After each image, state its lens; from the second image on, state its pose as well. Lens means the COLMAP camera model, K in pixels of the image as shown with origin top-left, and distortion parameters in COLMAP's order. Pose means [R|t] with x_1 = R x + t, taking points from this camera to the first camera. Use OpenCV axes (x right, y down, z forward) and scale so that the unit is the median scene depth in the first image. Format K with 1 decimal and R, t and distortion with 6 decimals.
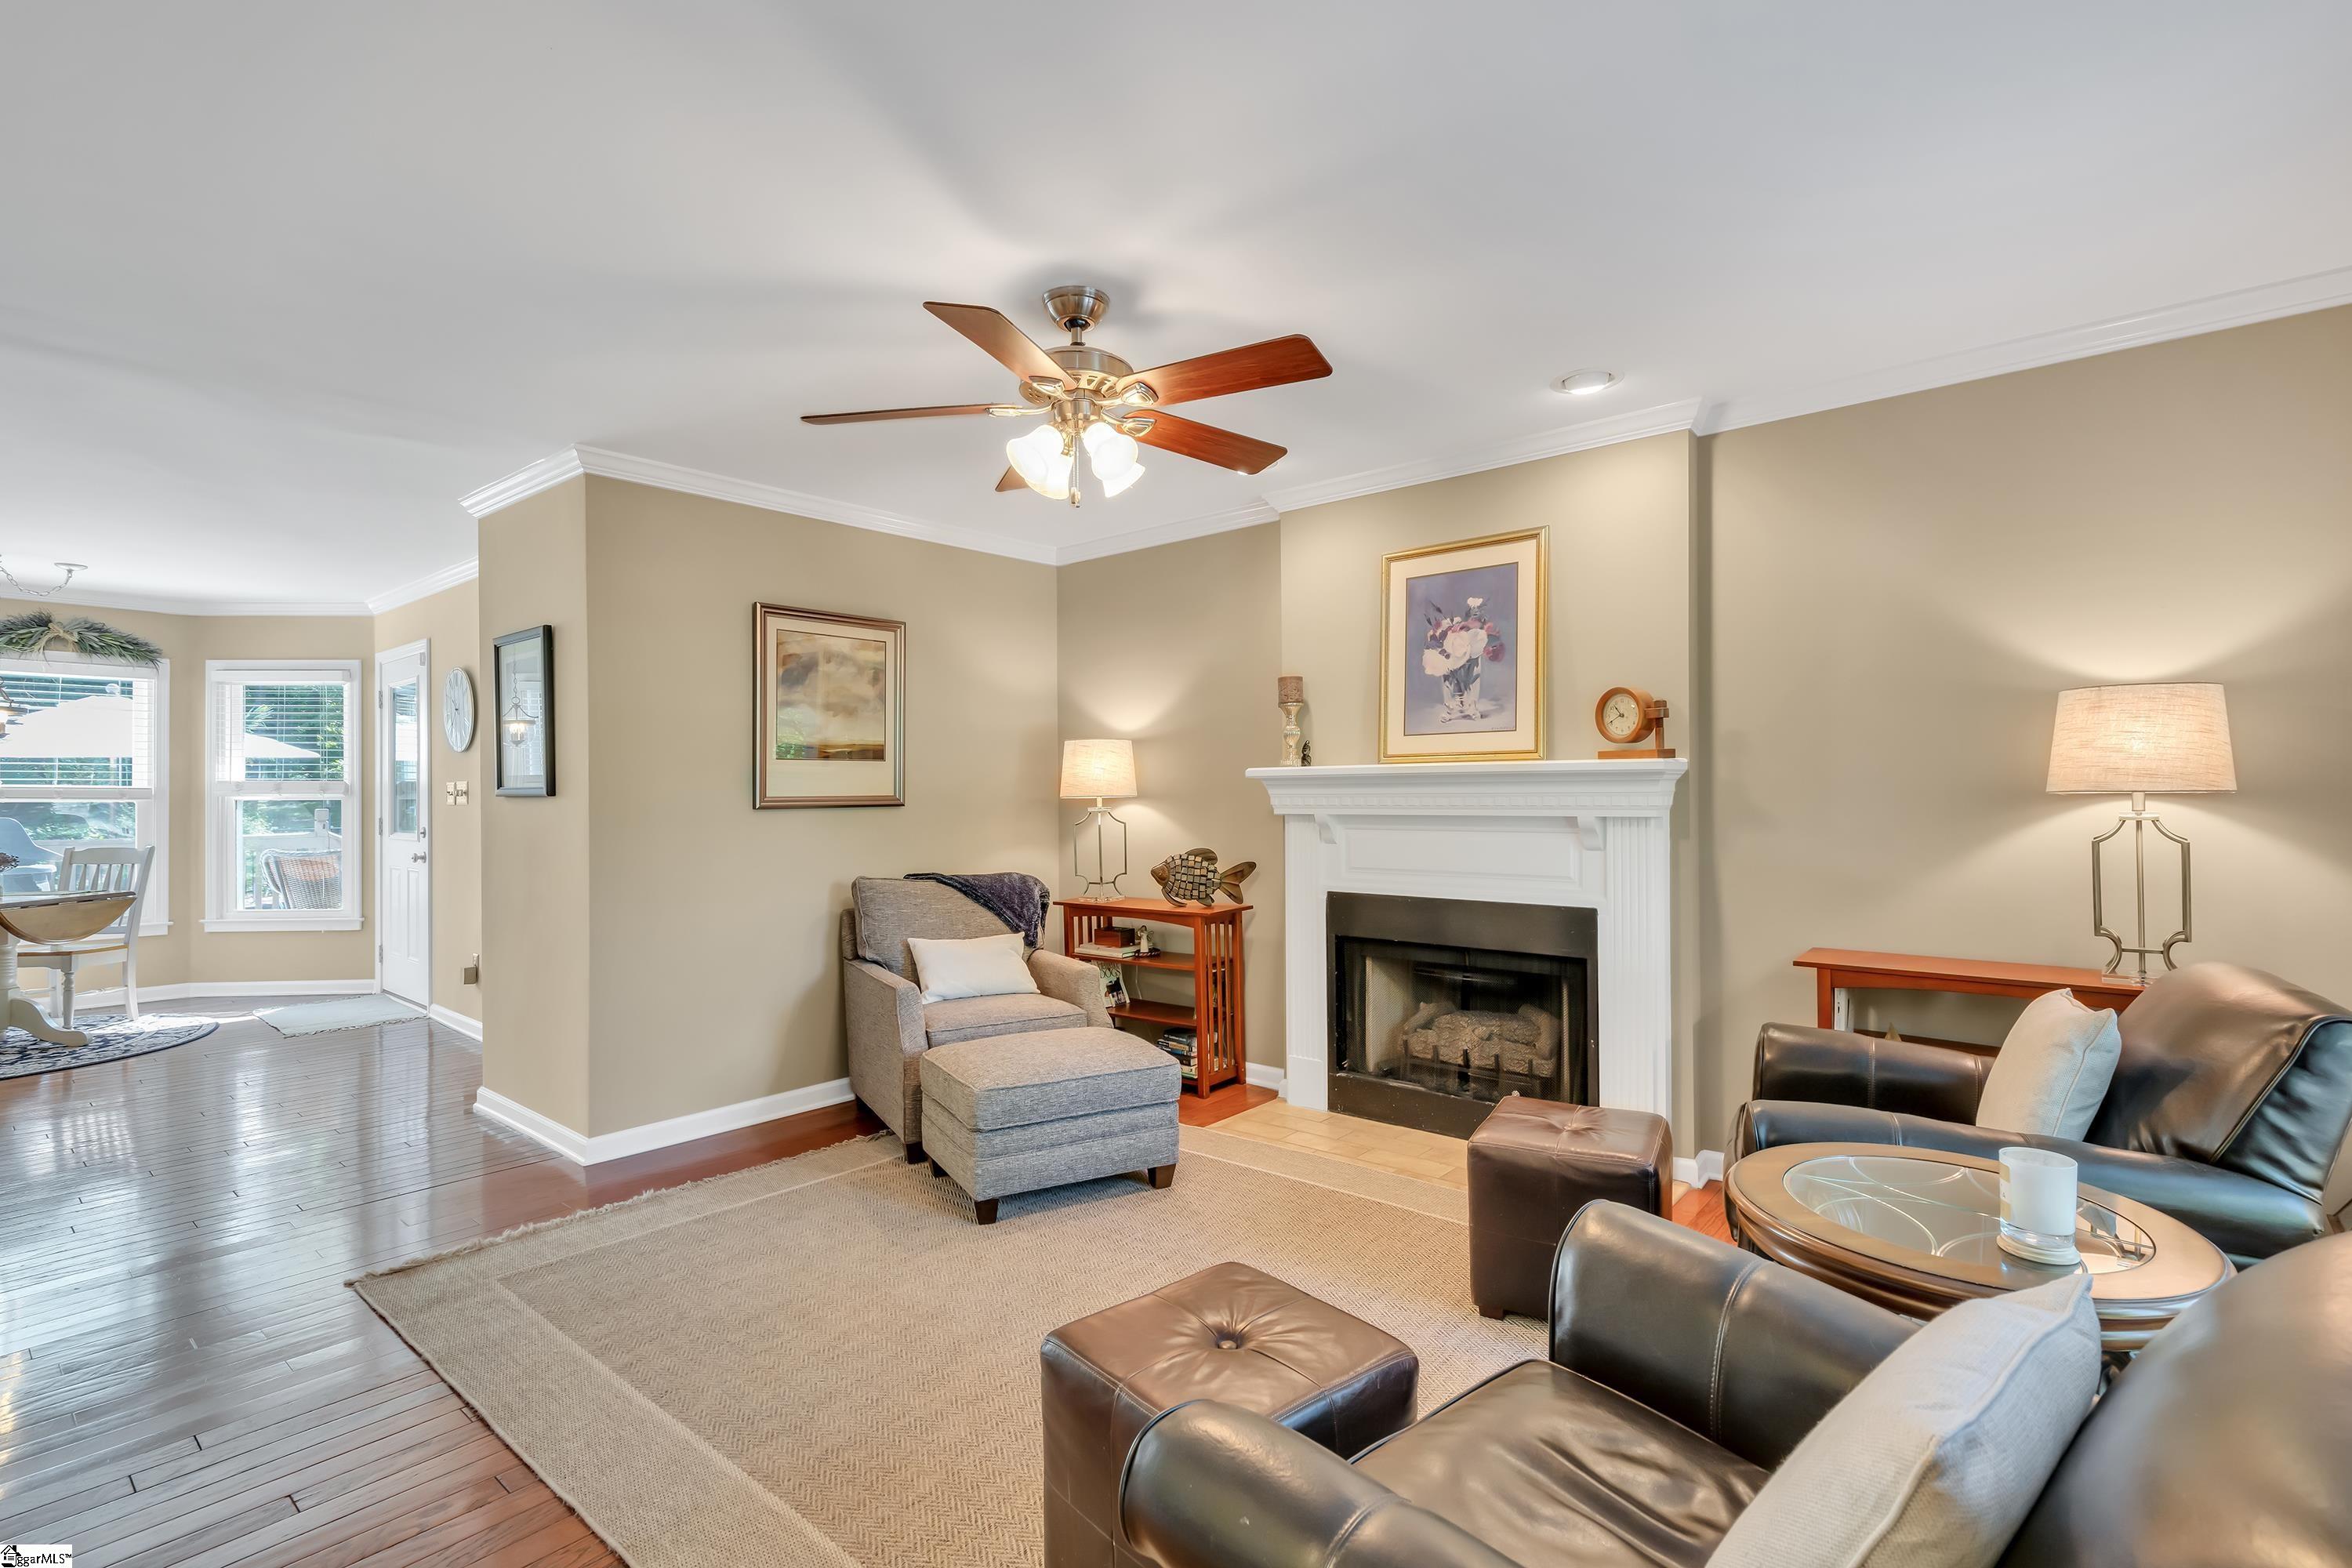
lens RADIAL K [[1096.7, 0, 1166.1], [0, 1096.7, 784.0], [0, 0, 1]] dist [0.003468, -0.000040]
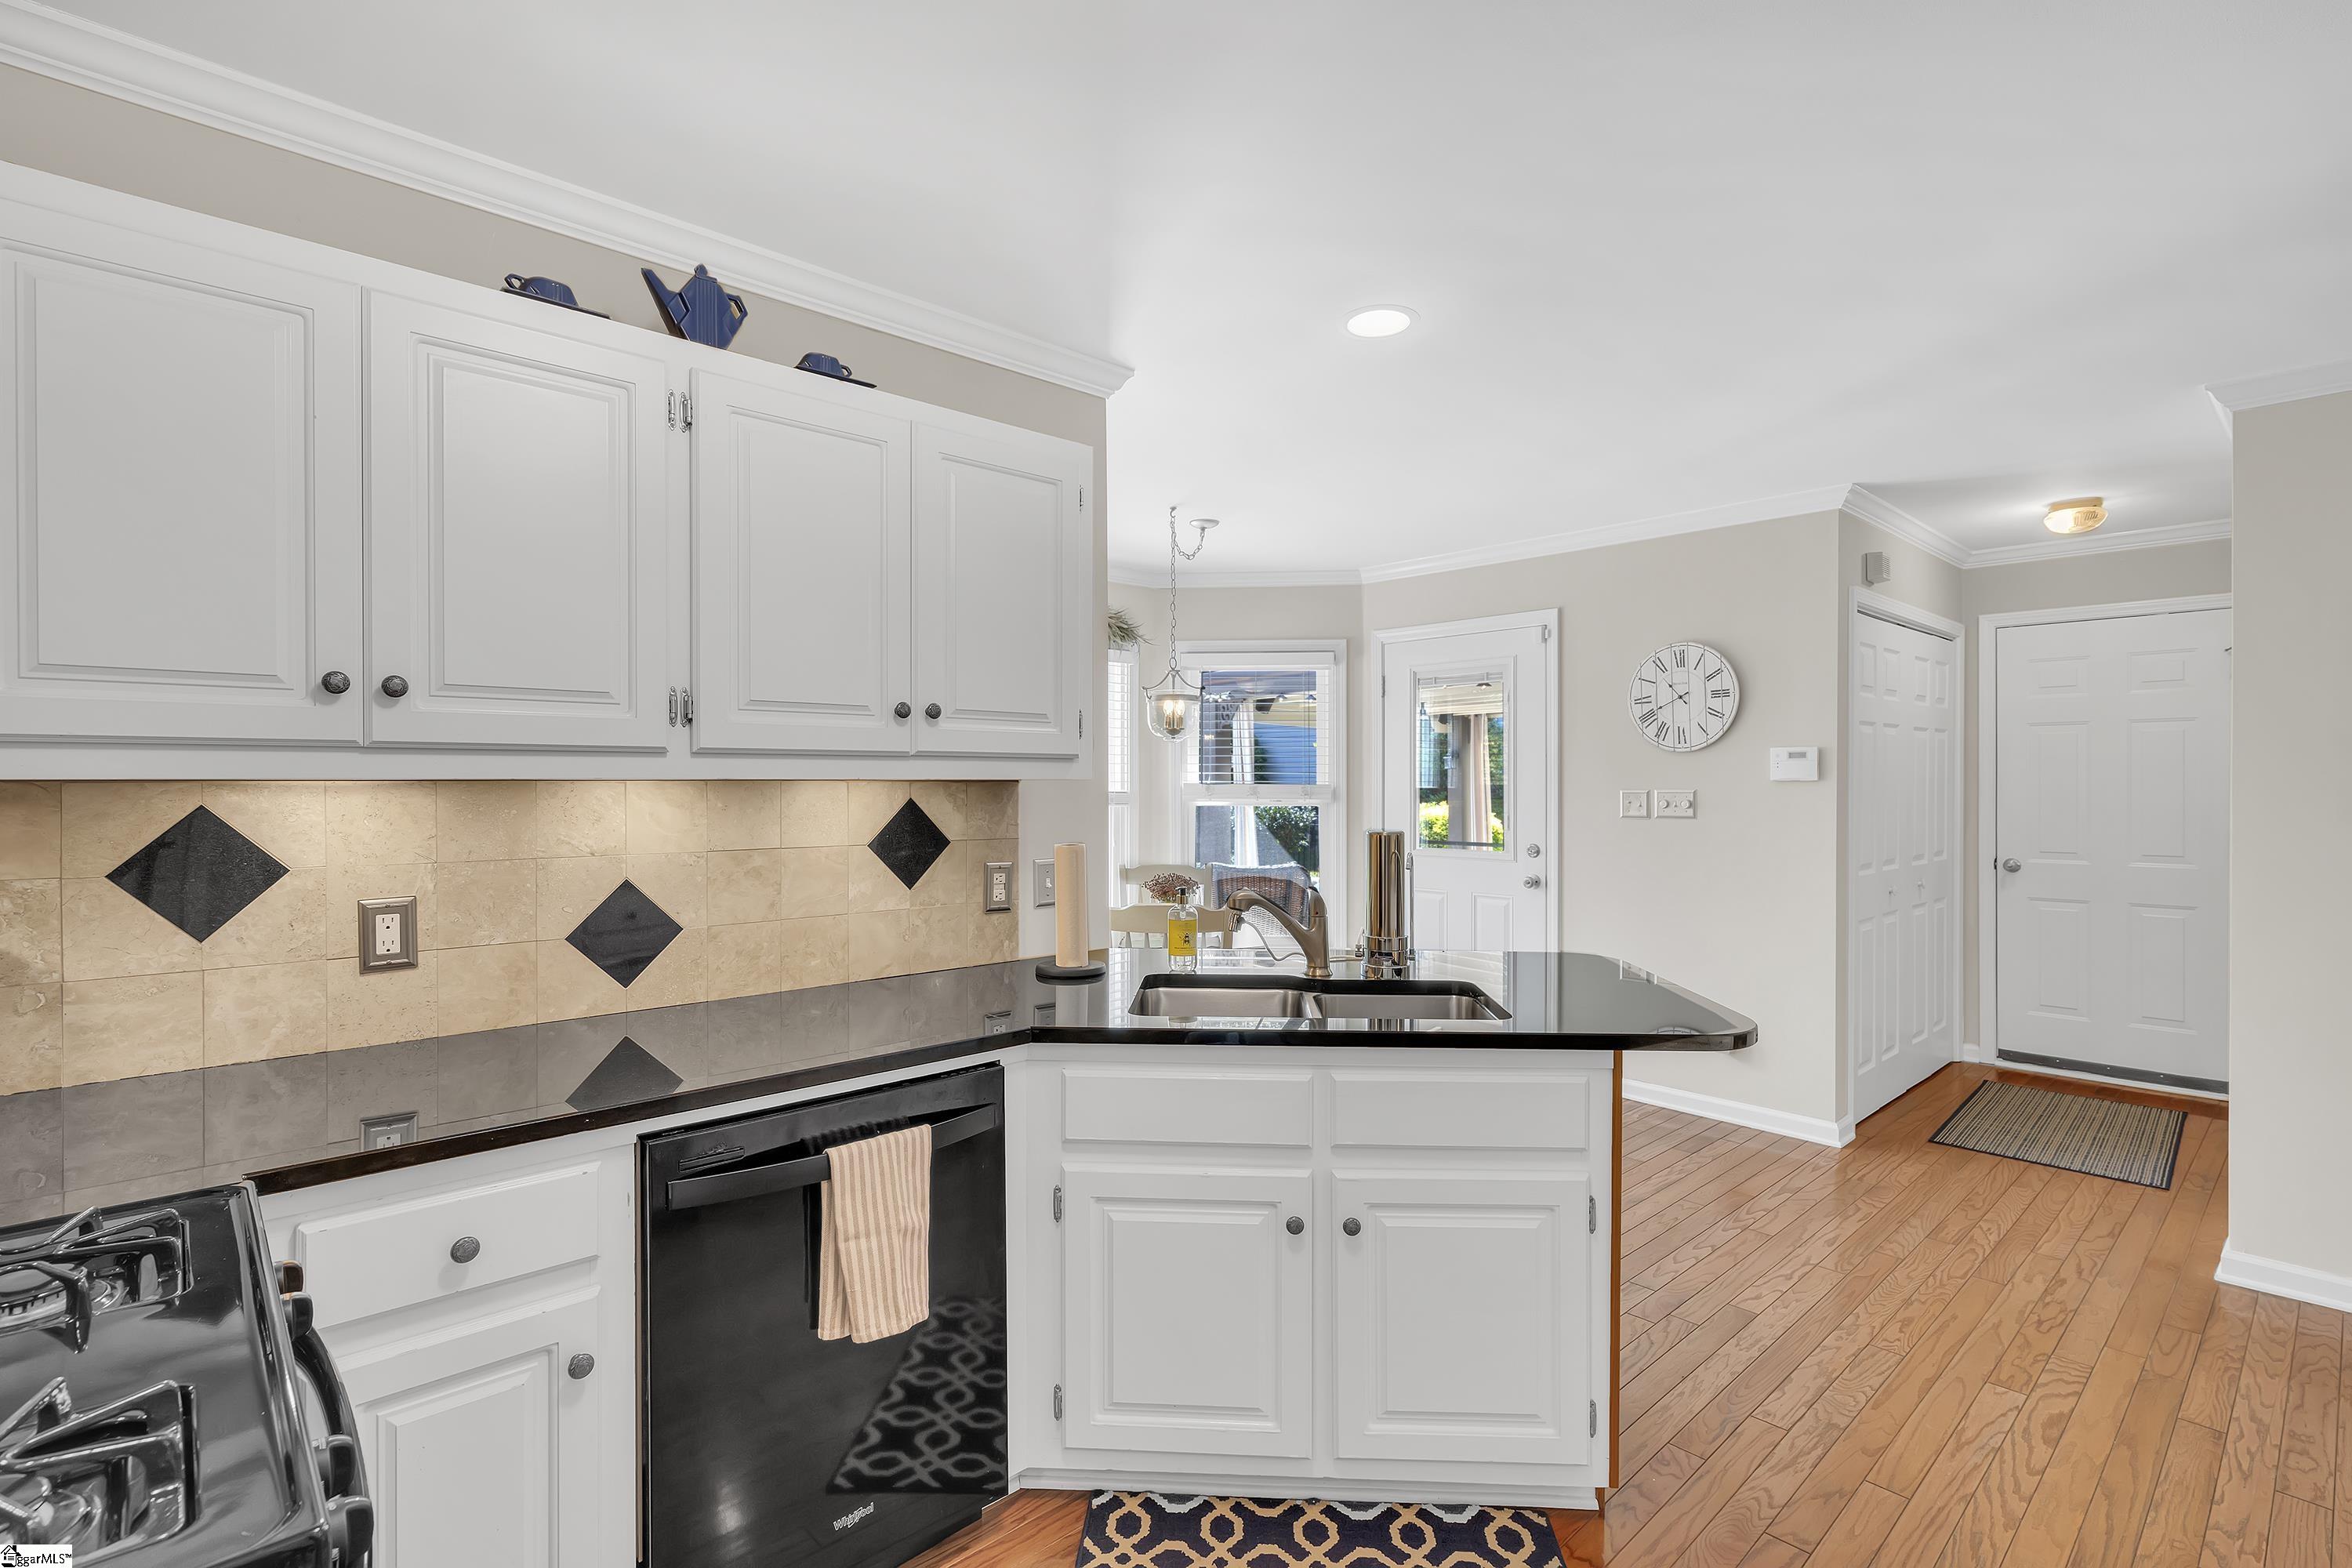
lens RADIAL K [[1096.7, 0, 1166.1], [0, 1096.7, 784.0], [0, 0, 1]] dist [0.003468, -0.000040]
pose [[0.993241, 0.006005, -0.115911, -0.819436], [-0.004506, 0.999903, 0.013185, -0.013459], [0.115979, -0.012574, 0.993172, 0.164574]]
